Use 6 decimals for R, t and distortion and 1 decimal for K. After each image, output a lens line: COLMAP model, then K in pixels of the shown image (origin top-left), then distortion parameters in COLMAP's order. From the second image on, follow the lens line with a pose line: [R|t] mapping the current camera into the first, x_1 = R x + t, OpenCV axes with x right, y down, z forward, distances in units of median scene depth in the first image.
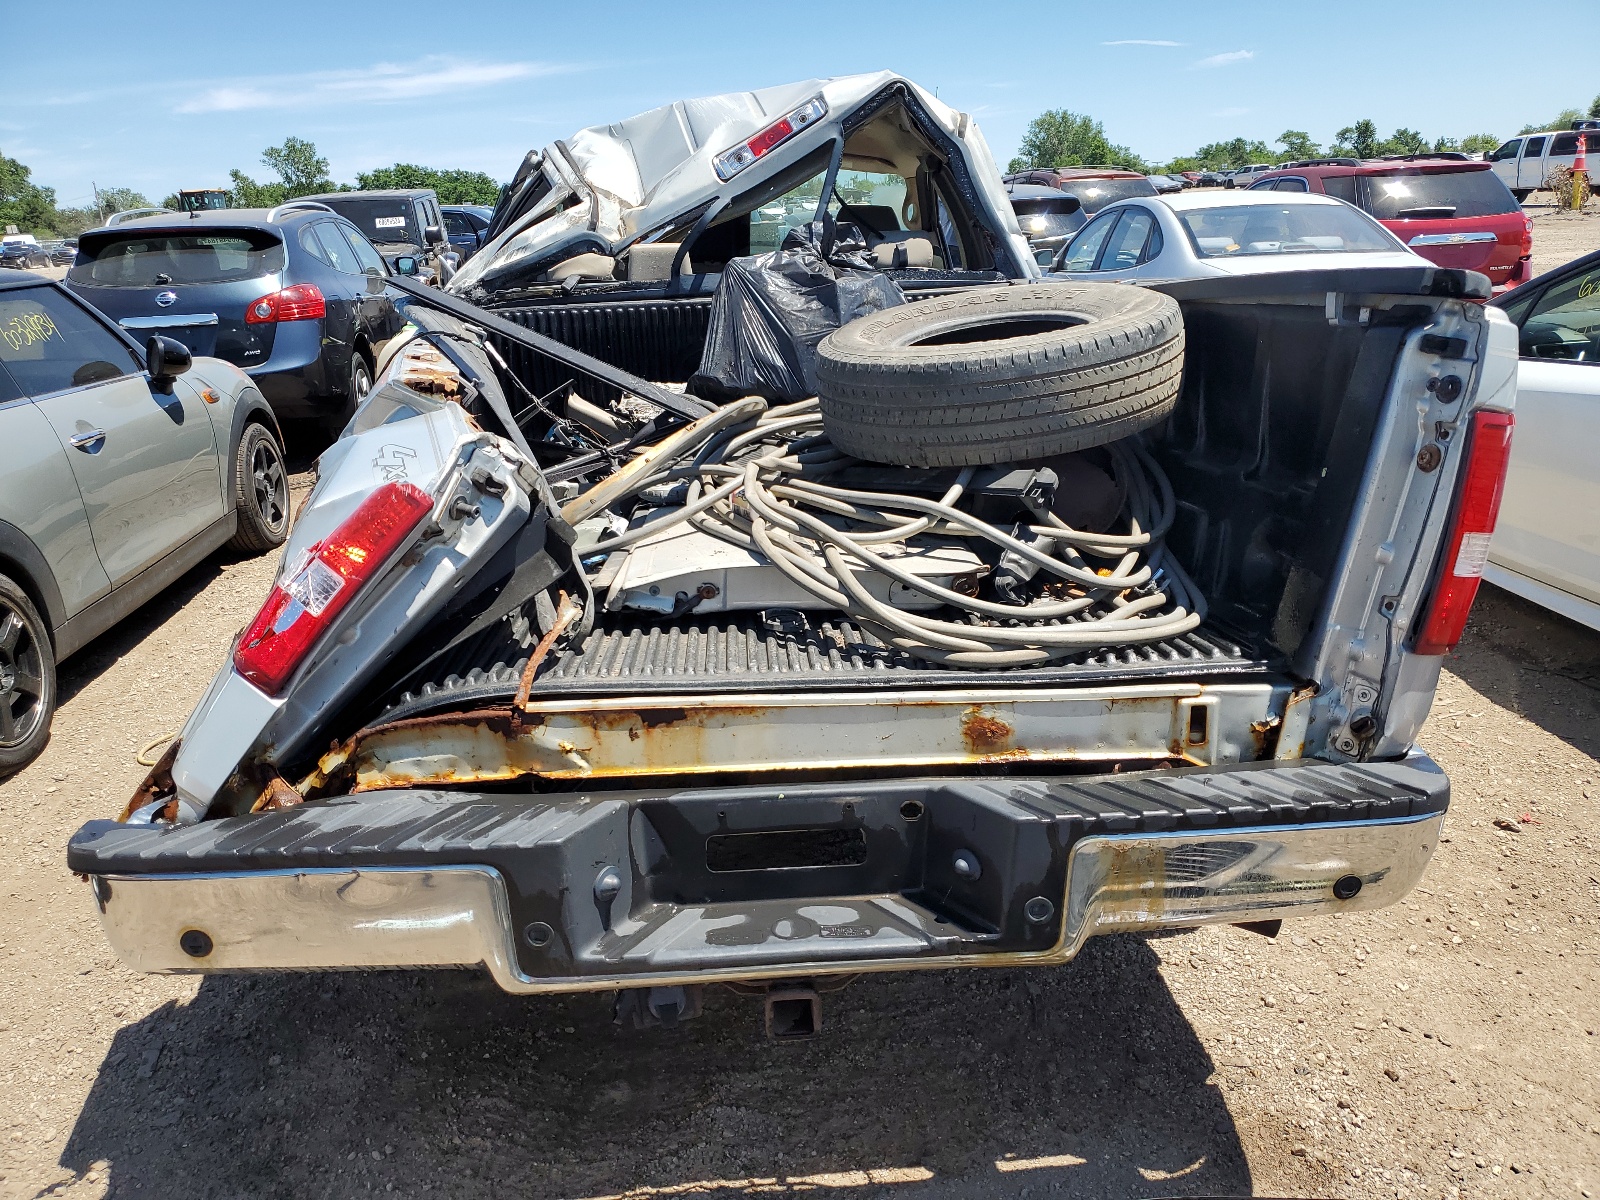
lens RADIAL K [[1218.4, 0, 792.1], [0, 1218.4, 613.3], [0, 0, 1]] dist [0.016446, -0.004058]
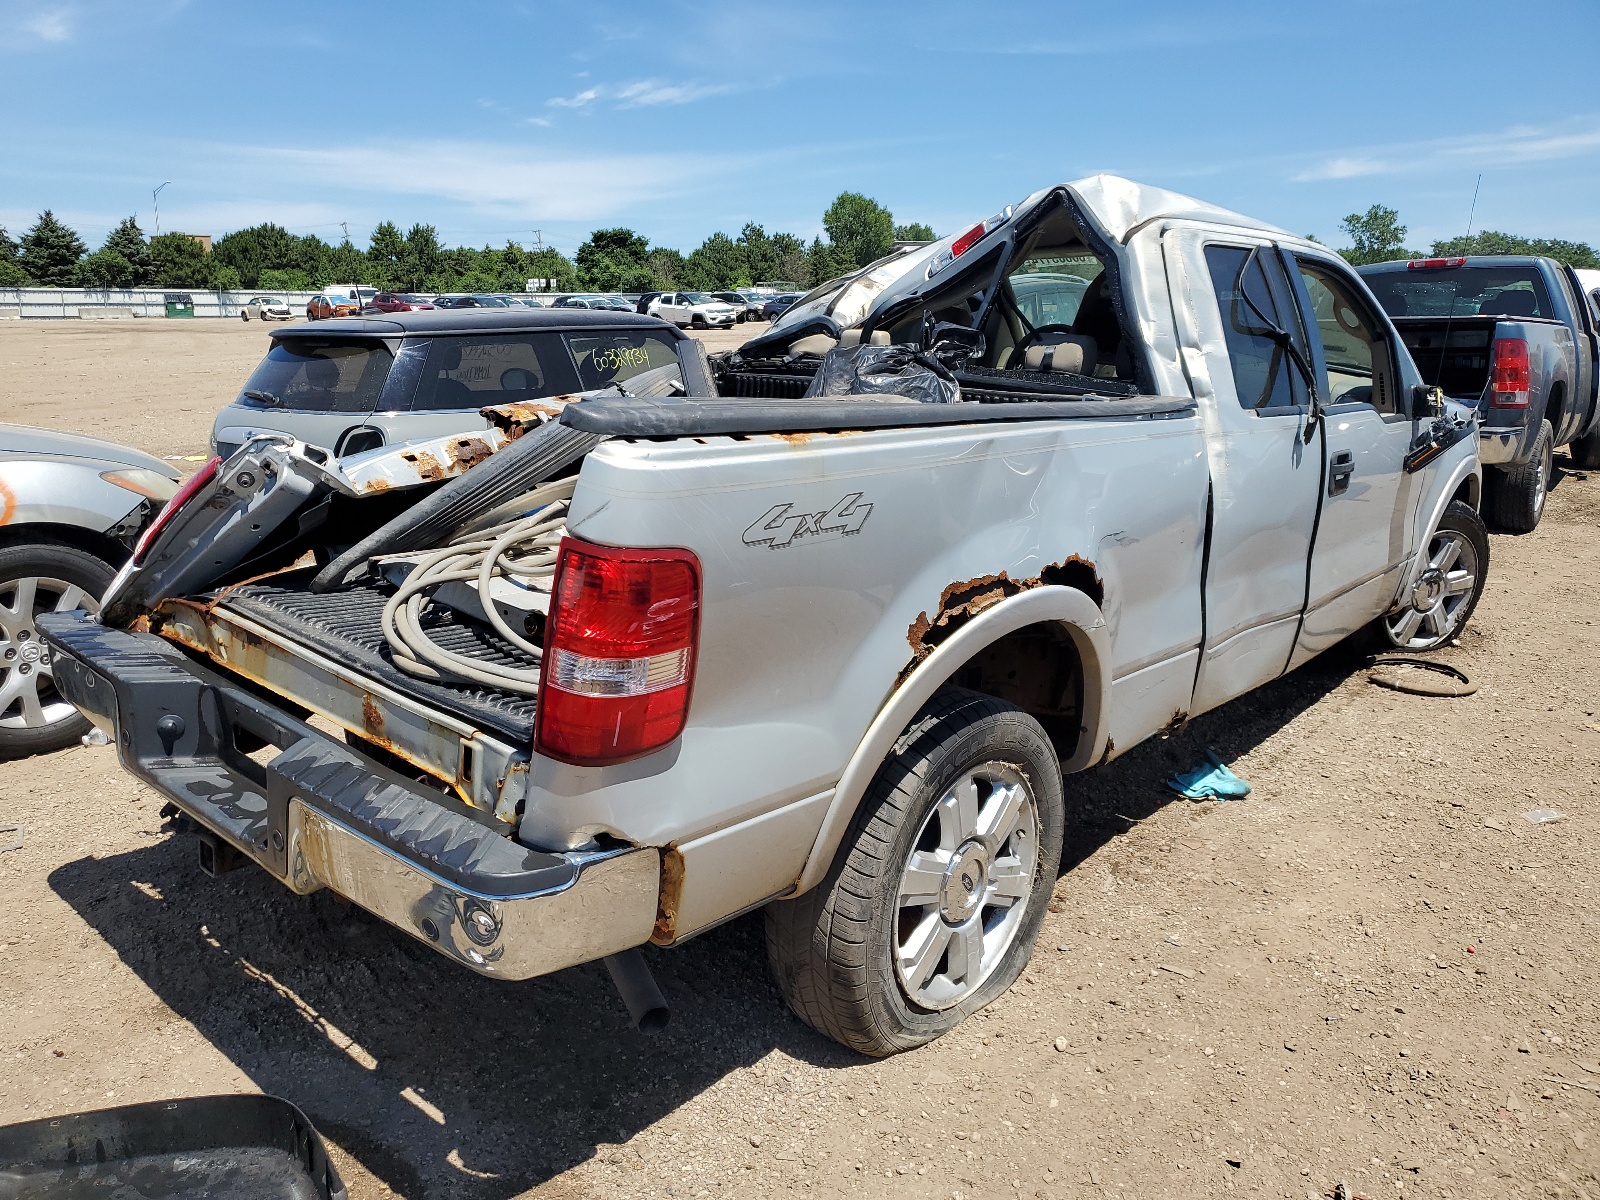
lens RADIAL K [[1218.4, 0, 794.8], [0, 1218.4, 588.6], [0, 0, 1]] dist [0.016446, -0.004058]
pose [[0.695216, 0.216060, -0.685561, 0.672163], [-0.261047, 0.964528, 0.039255, -0.100939], [0.669724, 0.151673, 0.726956, 0.176499]]
